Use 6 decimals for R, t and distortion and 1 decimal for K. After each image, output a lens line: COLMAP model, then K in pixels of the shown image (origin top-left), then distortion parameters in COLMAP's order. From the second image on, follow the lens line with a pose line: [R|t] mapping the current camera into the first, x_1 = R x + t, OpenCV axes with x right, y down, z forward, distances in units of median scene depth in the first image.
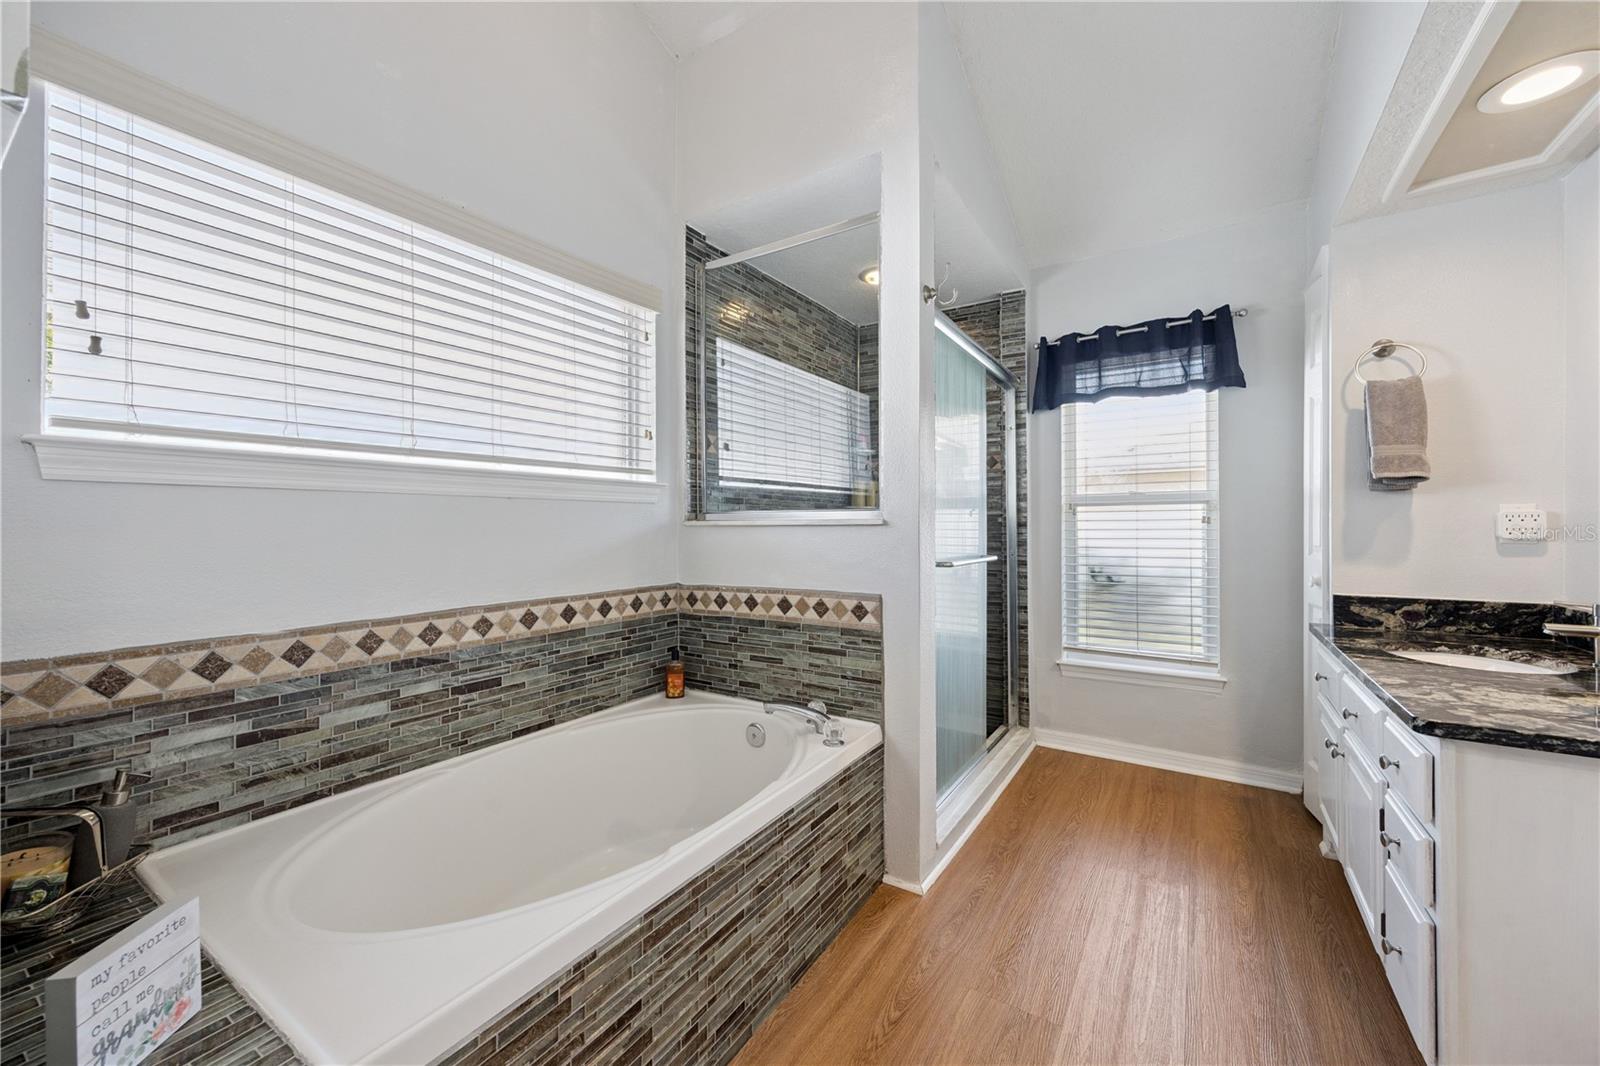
lens RADIAL K [[613.1, 0, 816.8], [0, 613.1, 522.6], [0, 0, 1]] dist [0.000317, 0.000022]
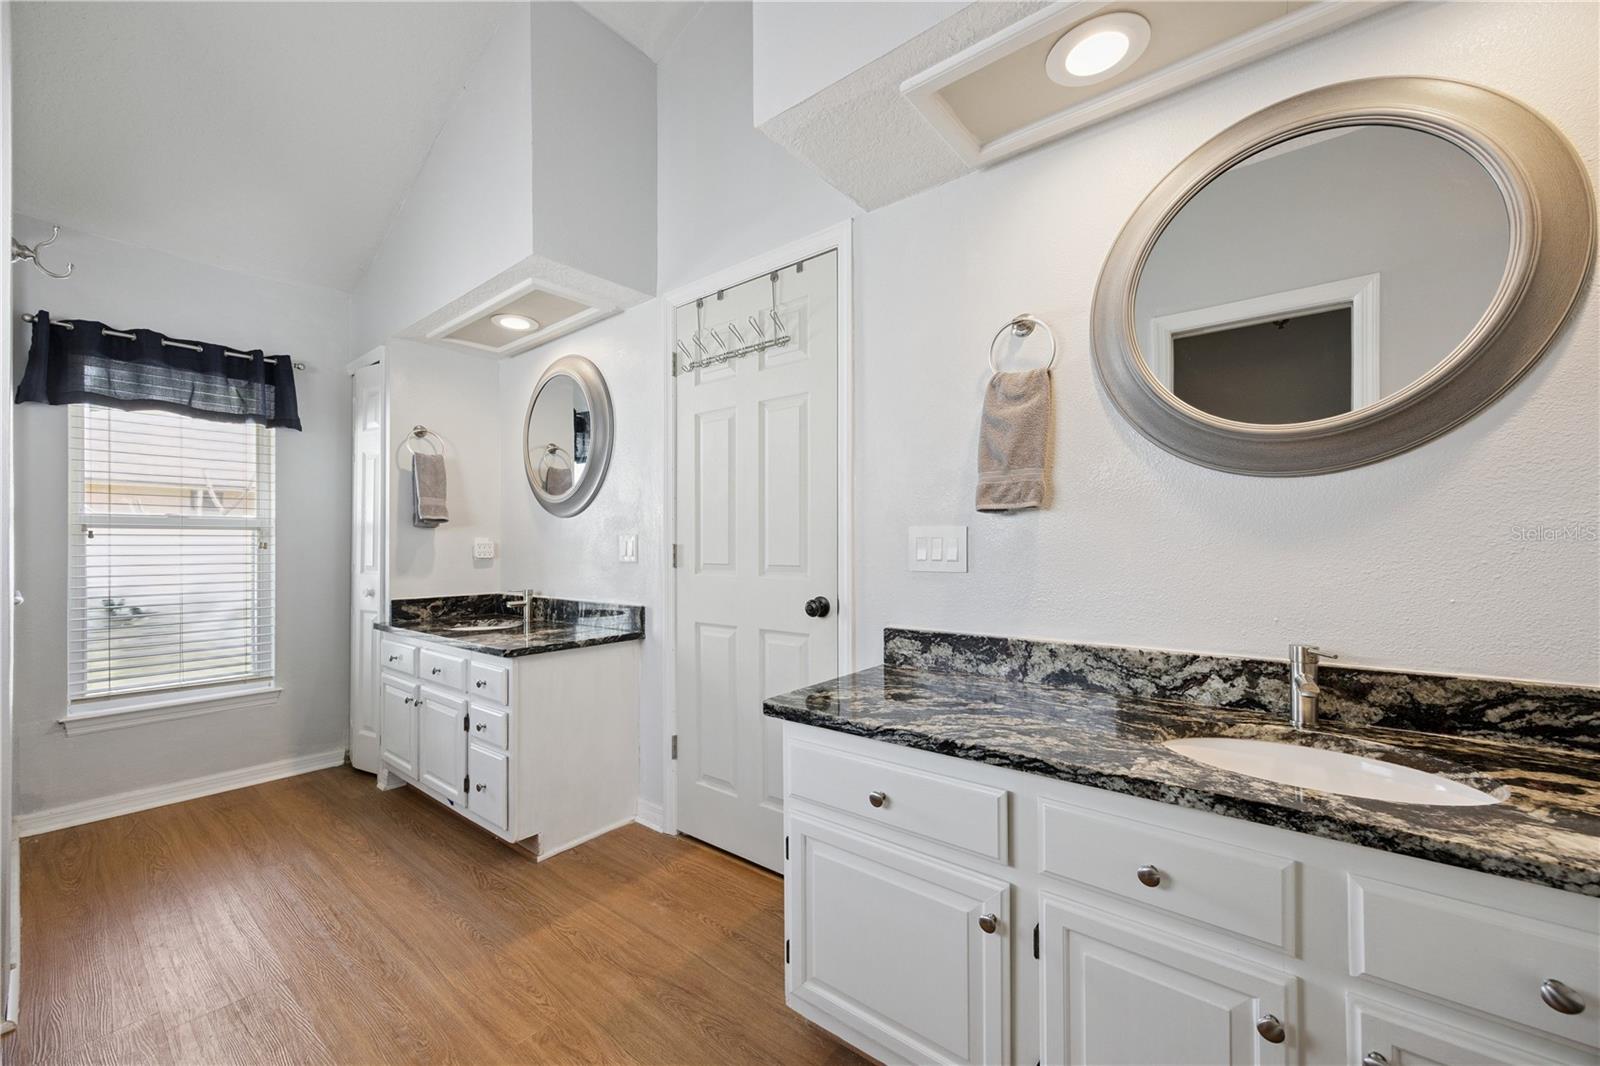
lens RADIAL K [[613.1, 0, 795.5], [0, 613.1, 542.0], [0, 0, 1]] dist [0.000317, 0.000022]
pose [[0.095363, 0.014159, 0.995342, -0.390027], [-0.003147, 0.999898, -0.013922, 0.001847], [-0.995438, -0.001805, 0.095398, -0.041787]]
